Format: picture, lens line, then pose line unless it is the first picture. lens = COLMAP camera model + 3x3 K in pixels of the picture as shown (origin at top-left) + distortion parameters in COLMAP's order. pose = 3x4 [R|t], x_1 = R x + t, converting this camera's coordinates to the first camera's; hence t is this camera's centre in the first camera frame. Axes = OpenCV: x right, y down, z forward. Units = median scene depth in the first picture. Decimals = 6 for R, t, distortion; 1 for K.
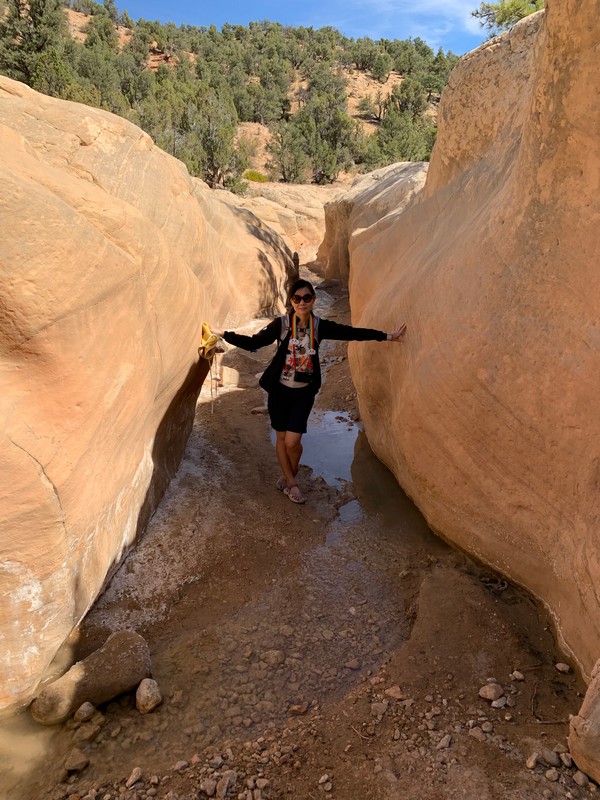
lens RADIAL K [[616.1, 0, 300.8], [0, 616.1, 398.6], [0, 0, 1]] dist [0.042380, -0.017506]
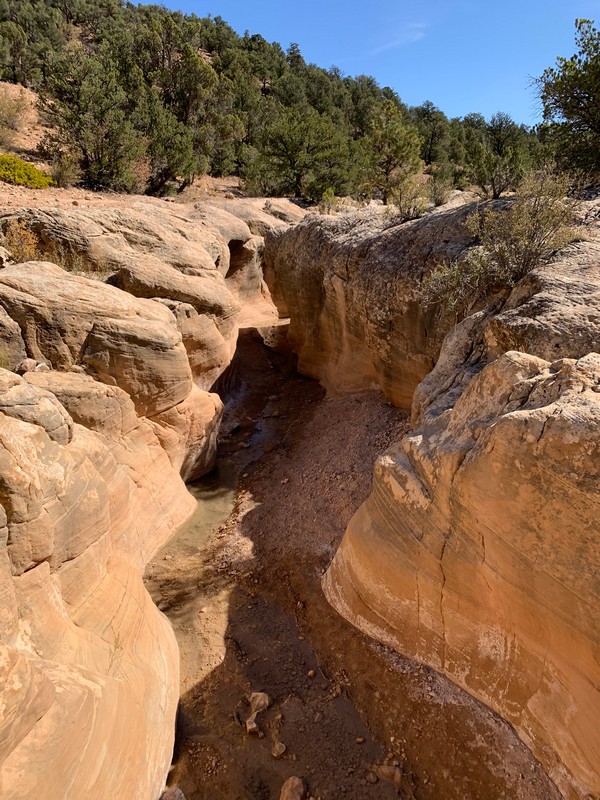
lens RADIAL K [[616.1, 0, 304.3], [0, 616.1, 401.4], [0, 0, 1]] dist [0.042380, -0.017506]
pose [[0.944535, -0.057821, 0.323281, -0.014002], [0.056051, 0.998318, 0.014792, -0.078011], [-0.323592, 0.004149, 0.946187, 0.212743]]
